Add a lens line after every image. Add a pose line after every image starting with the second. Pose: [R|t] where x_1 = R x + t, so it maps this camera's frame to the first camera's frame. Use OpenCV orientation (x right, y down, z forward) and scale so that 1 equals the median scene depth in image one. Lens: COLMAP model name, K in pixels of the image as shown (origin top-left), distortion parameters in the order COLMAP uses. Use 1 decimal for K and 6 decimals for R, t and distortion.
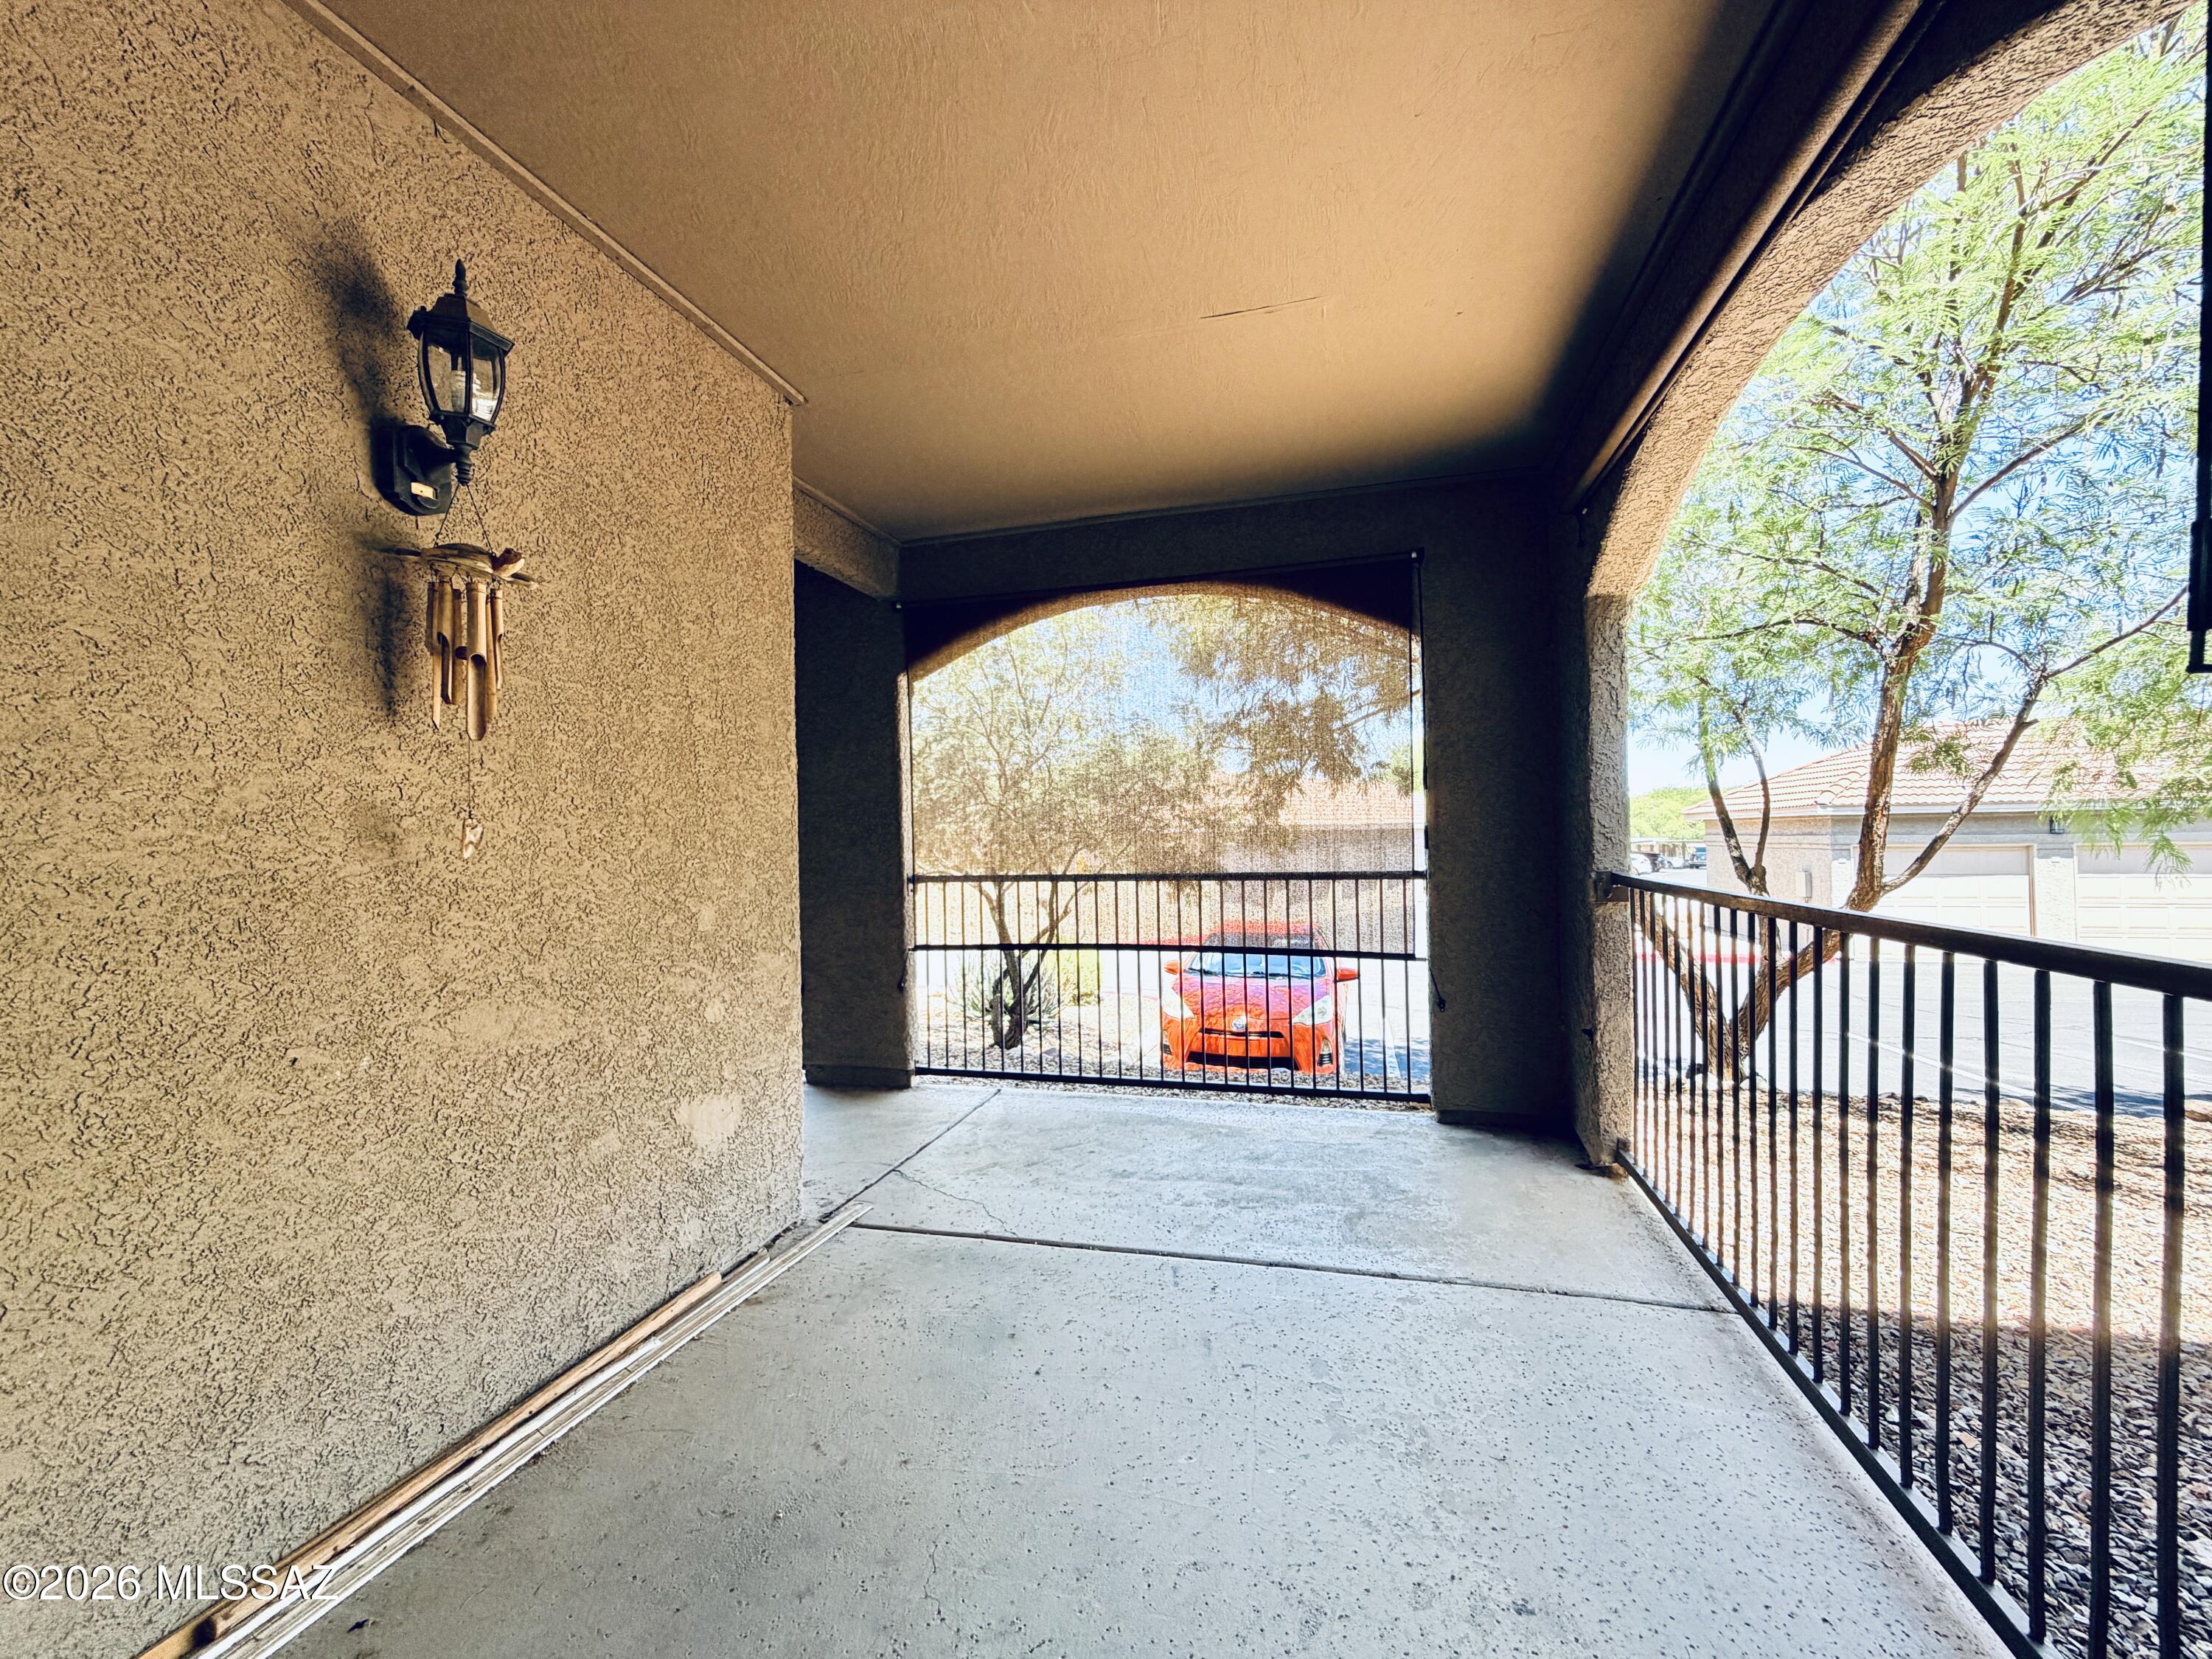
lens RADIAL K [[878.3, 0, 1100.3], [0, 878.3, 830.4], [0, 0, 1]] dist [-0.000820, -0.000154]
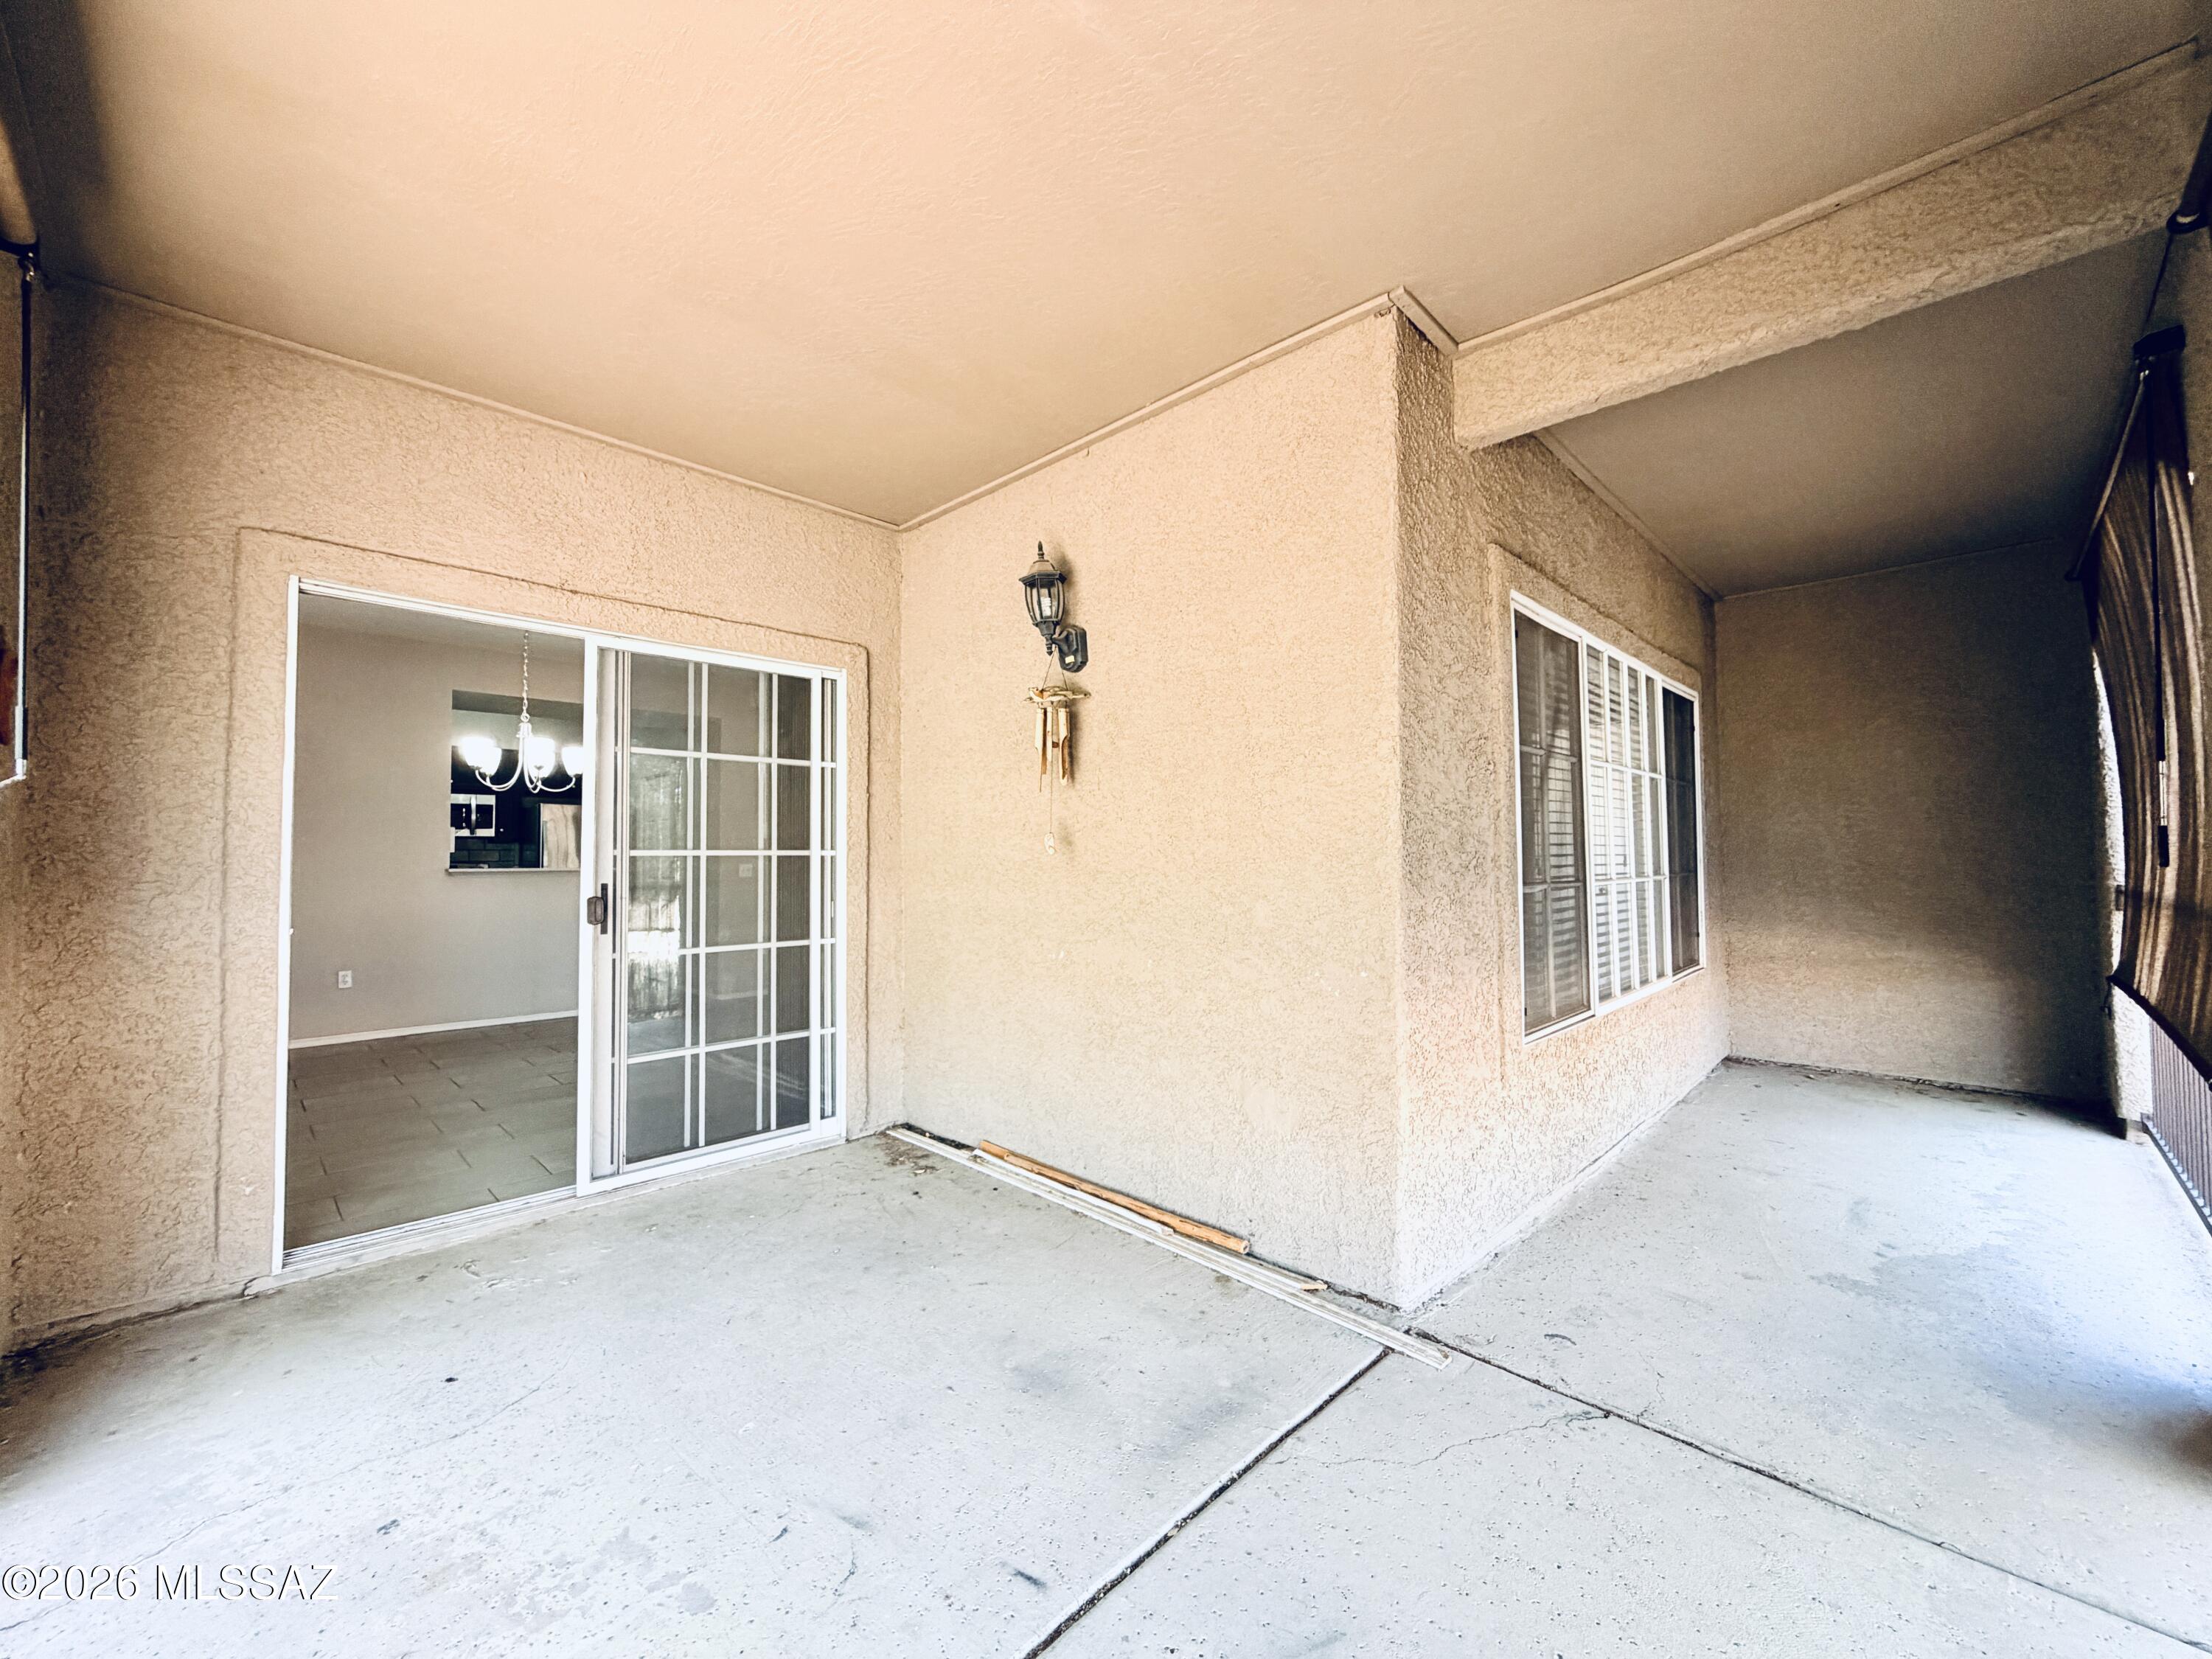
lens RADIAL K [[878.3, 0, 1100.3], [0, 878.3, 830.4], [0, 0, 1]] dist [-0.000820, -0.000154]
pose [[-0.482897, -0.005480, -0.875660, 0.636172], [0.022973, 0.999557, -0.018925, 0.013894], [0.875376, -0.029256, -0.482557, 1.470053]]
